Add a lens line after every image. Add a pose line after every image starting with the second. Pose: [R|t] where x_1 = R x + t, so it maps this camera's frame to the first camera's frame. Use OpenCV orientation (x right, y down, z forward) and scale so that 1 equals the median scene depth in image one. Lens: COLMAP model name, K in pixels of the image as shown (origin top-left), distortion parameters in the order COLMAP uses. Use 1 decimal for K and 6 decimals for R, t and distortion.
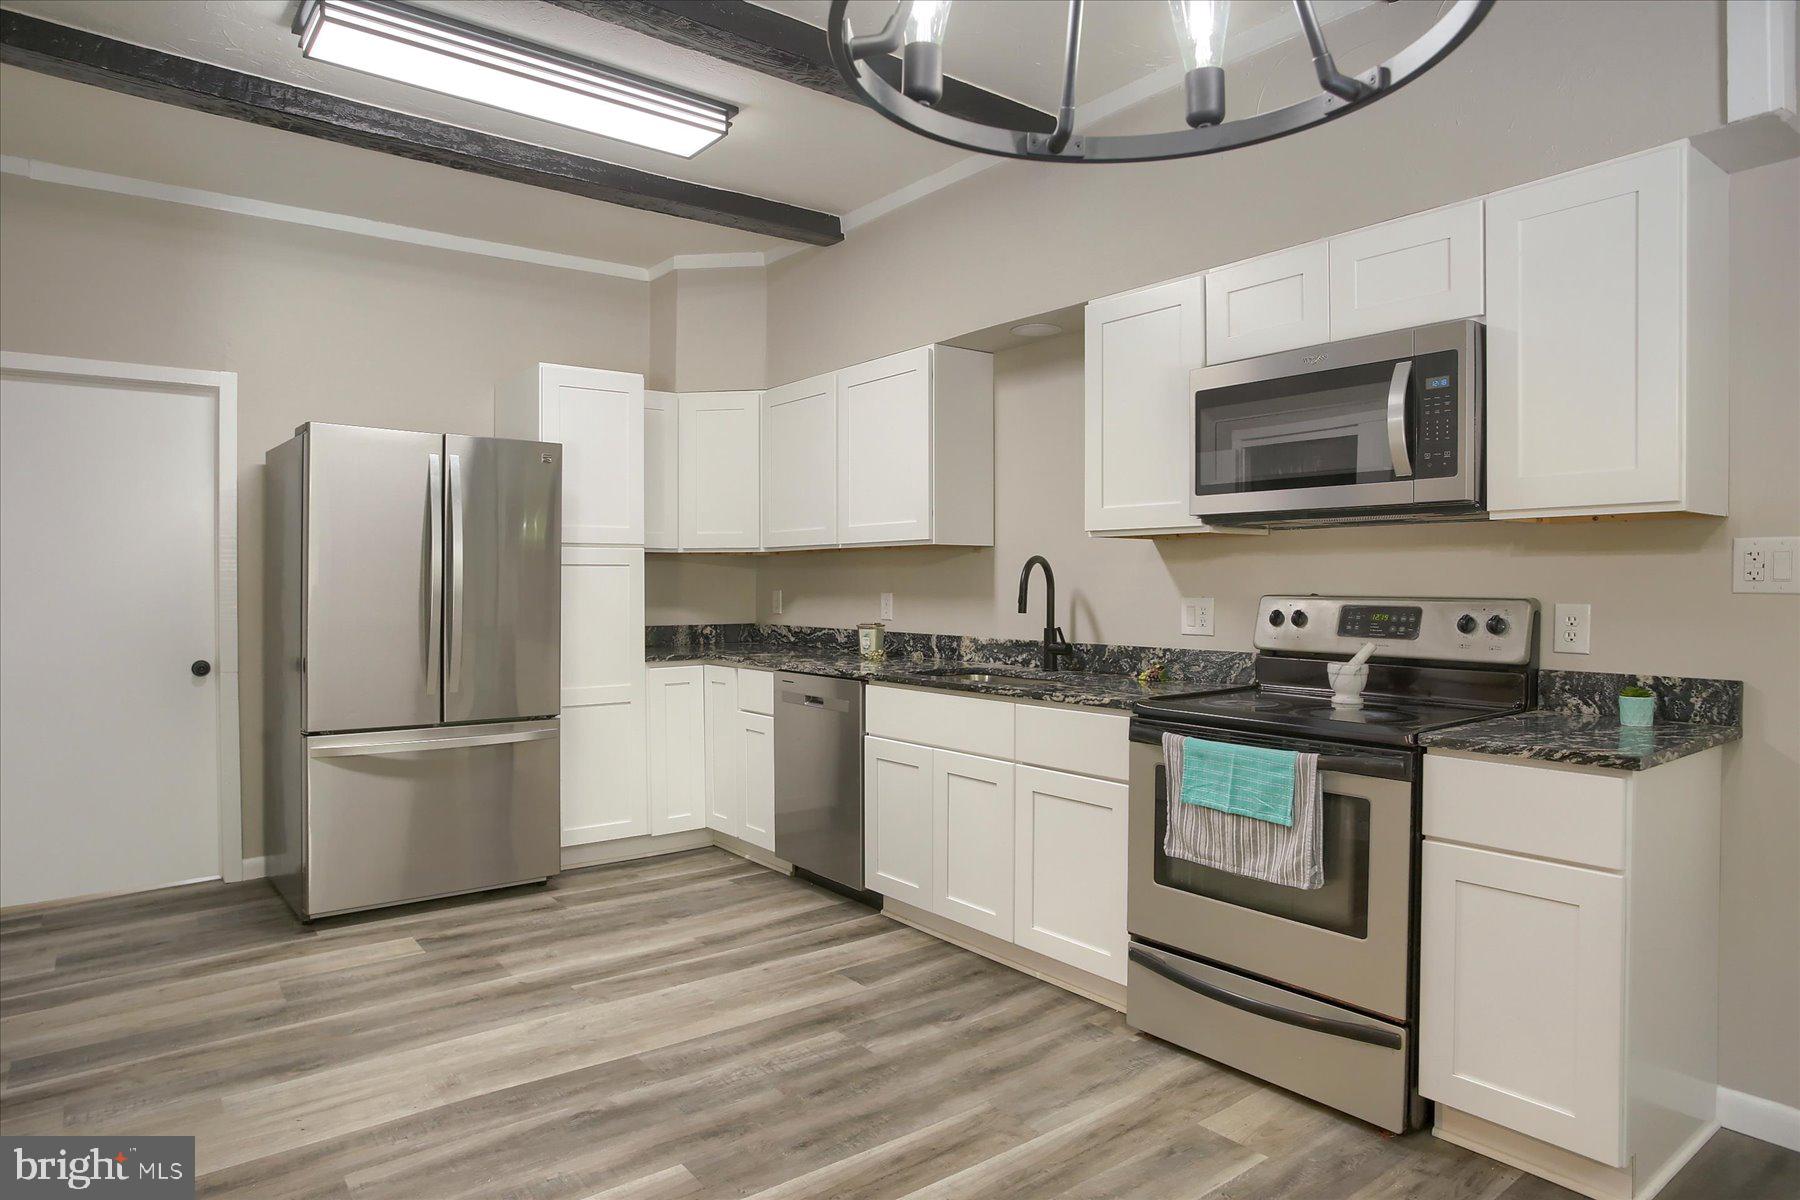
lens RADIAL K [[1051.0, 0, 867.1], [0, 1051.0, 596.8], [0, 0, 1]] dist [-0.049942, 0.000932]
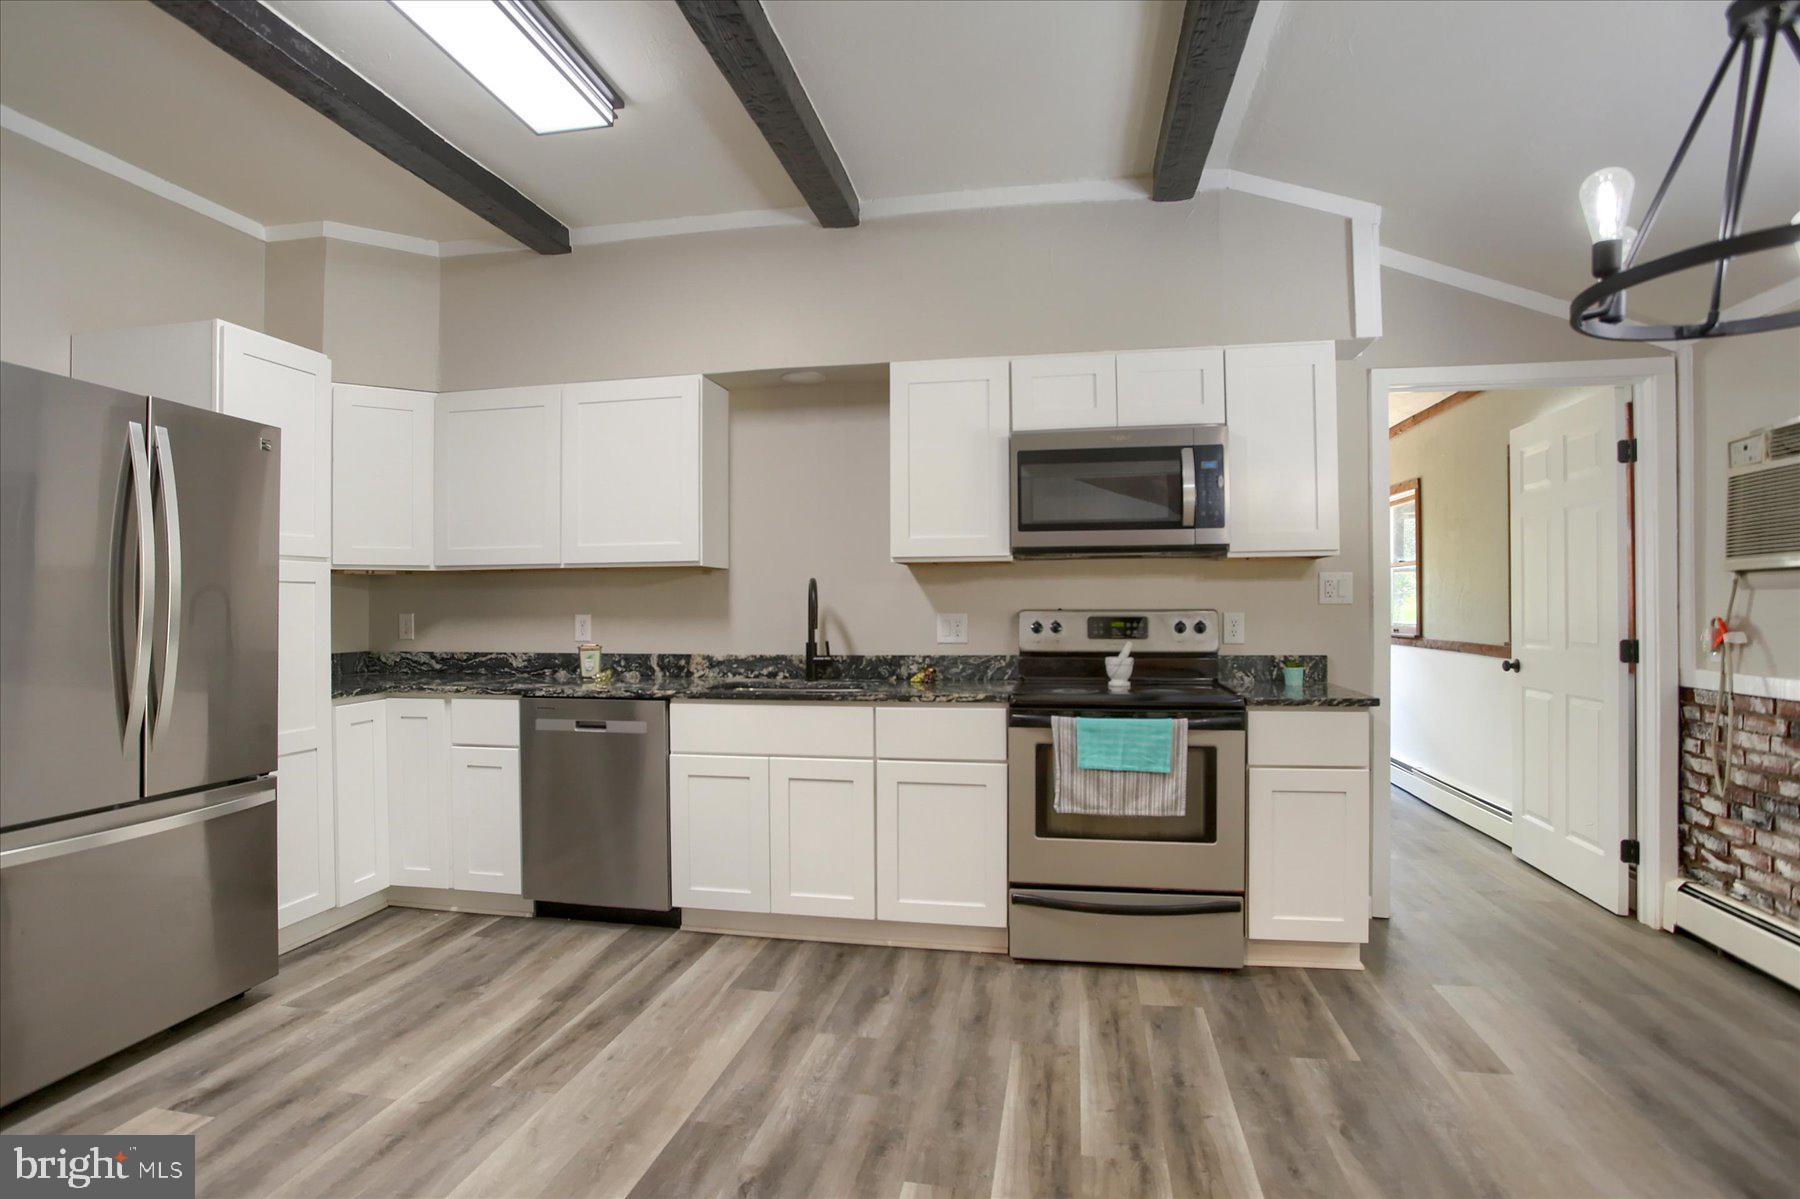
lens RADIAL K [[944.0, 0, 879.1], [0, 944.0, 600.6], [0, 0, 1]] dist [-0.083213, 0.040723]
pose [[0.747791, 0.000614, 0.663933, -0.546661], [0.014770, 0.999737, -0.017561, 0.004774], [-0.663769, 0.022938, 0.747586, 0.241130]]
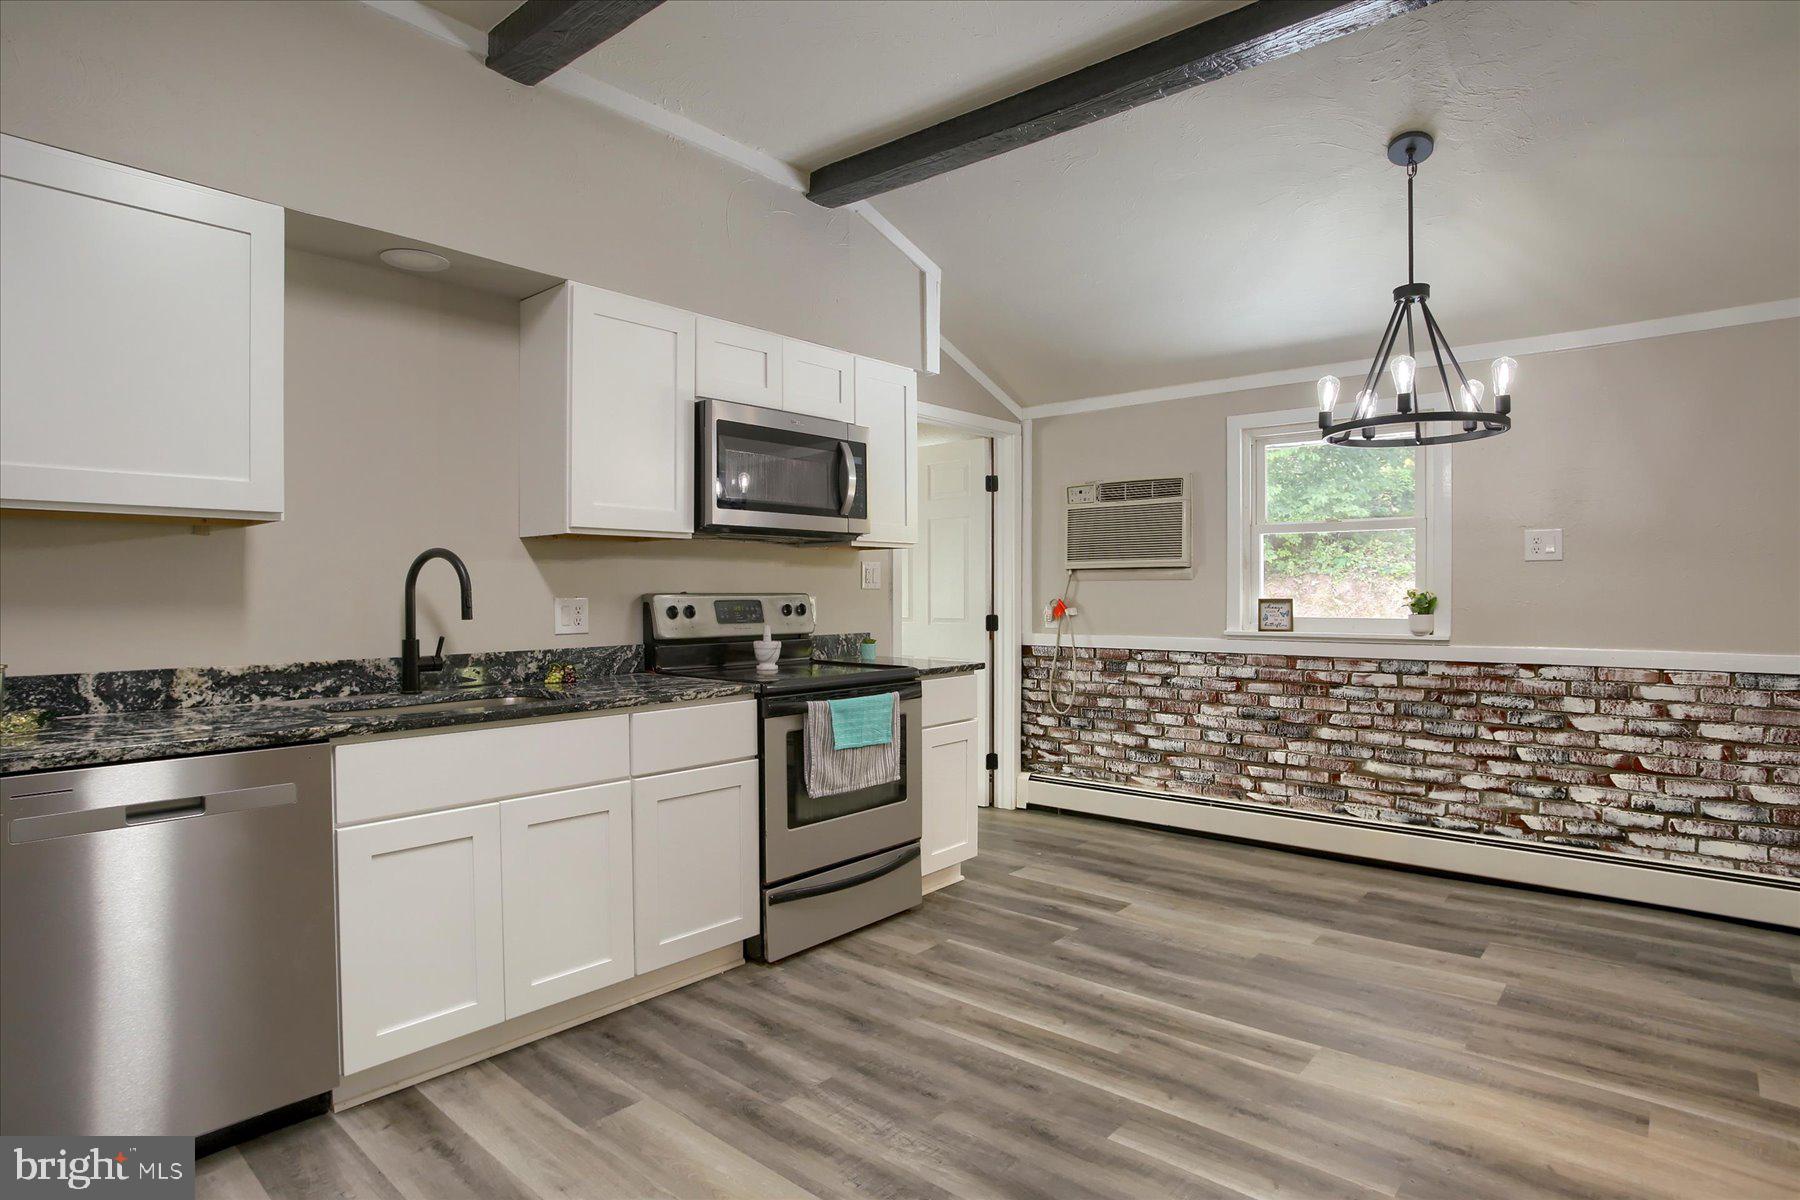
lens RADIAL K [[948.8, 0, 900.0], [0, 948.8, 600.0], [0, 0, 1]] dist [-0.081391, 0.042000]
pose [[-0.205442, -0.009540, 0.978623, -0.725116], [0.015752, 0.999791, 0.013053, -0.004034], [-0.978543, 0.018097, -0.205249, 0.966357]]
